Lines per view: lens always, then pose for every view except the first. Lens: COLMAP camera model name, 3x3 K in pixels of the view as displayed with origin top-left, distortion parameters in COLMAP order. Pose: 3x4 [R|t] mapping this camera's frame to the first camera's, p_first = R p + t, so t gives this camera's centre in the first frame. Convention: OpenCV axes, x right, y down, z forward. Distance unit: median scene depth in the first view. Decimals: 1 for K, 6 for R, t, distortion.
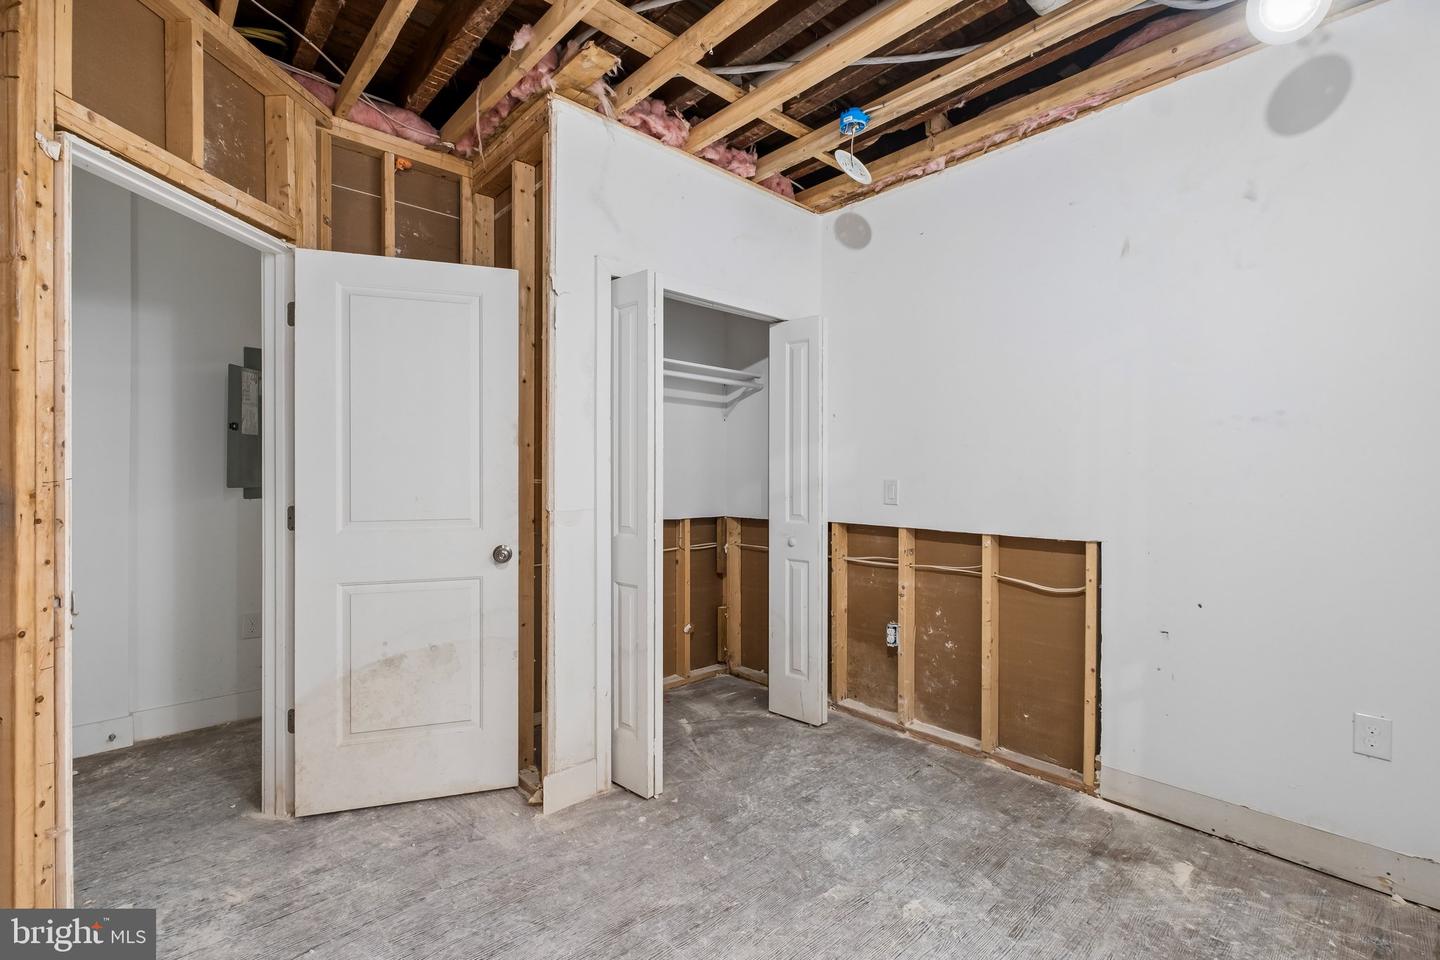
lens RADIAL K [[638.3, 0, 710.0], [0, 638.3, 481.7], [0, 0, 1]] dist [-0.003094, -0.000606]
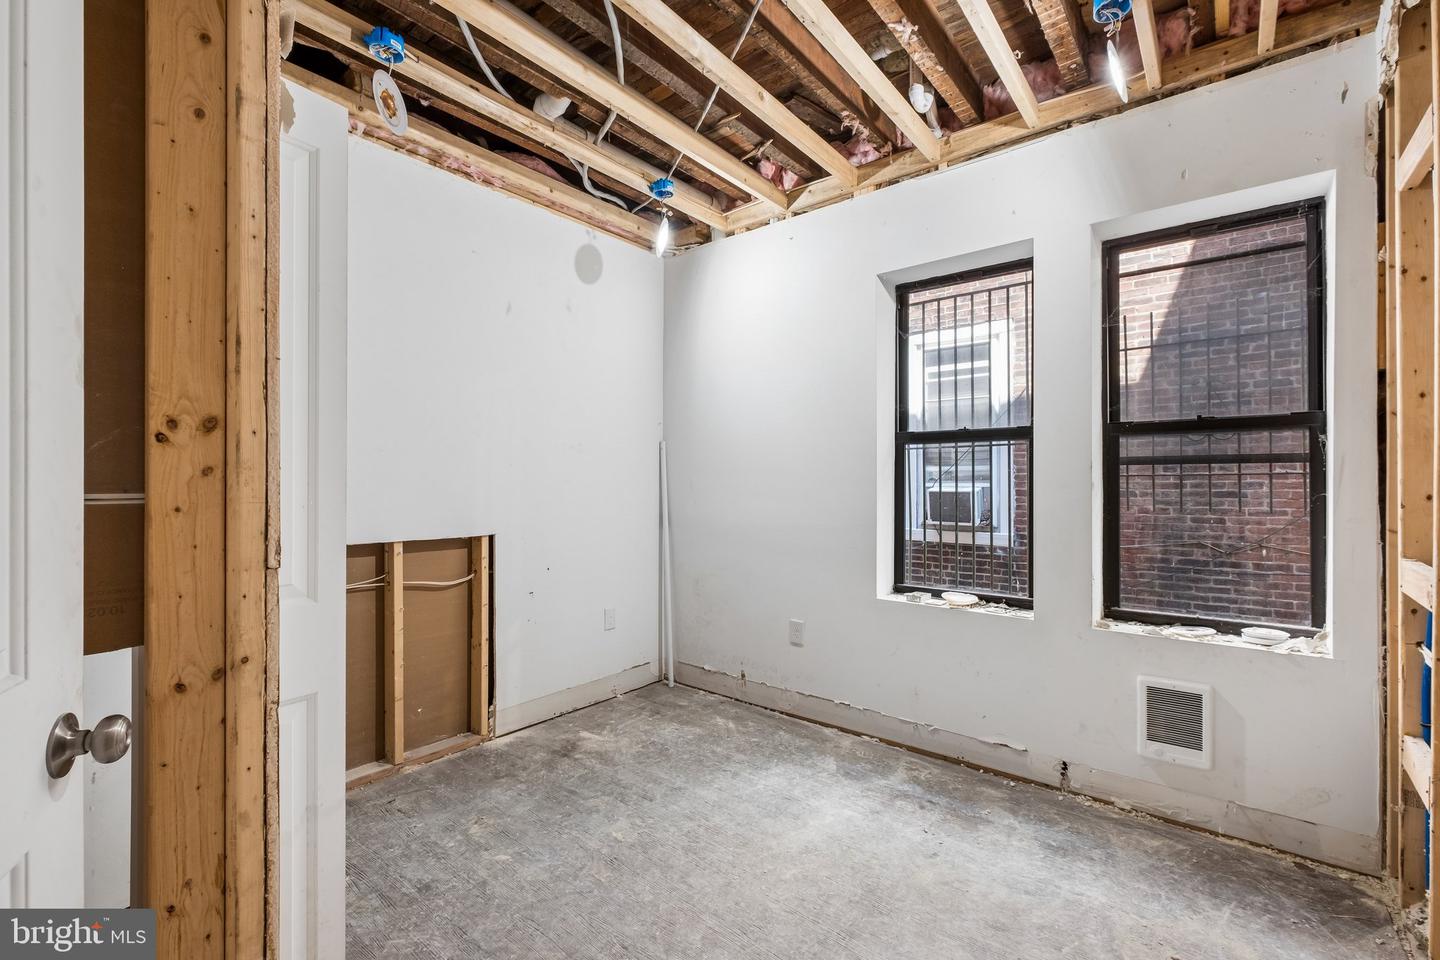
lens RADIAL K [[621.9, 0, 723.2], [0, 621.9, 487.9], [0, 0, 1]] dist [-0.000291, -0.000295]
pose [[-0.153534, -0.012815, 0.988060, -0.698186], [0.006565, 0.999881, 0.013988, -0.012417], [-0.988122, 0.008635, -0.153432, 0.778880]]
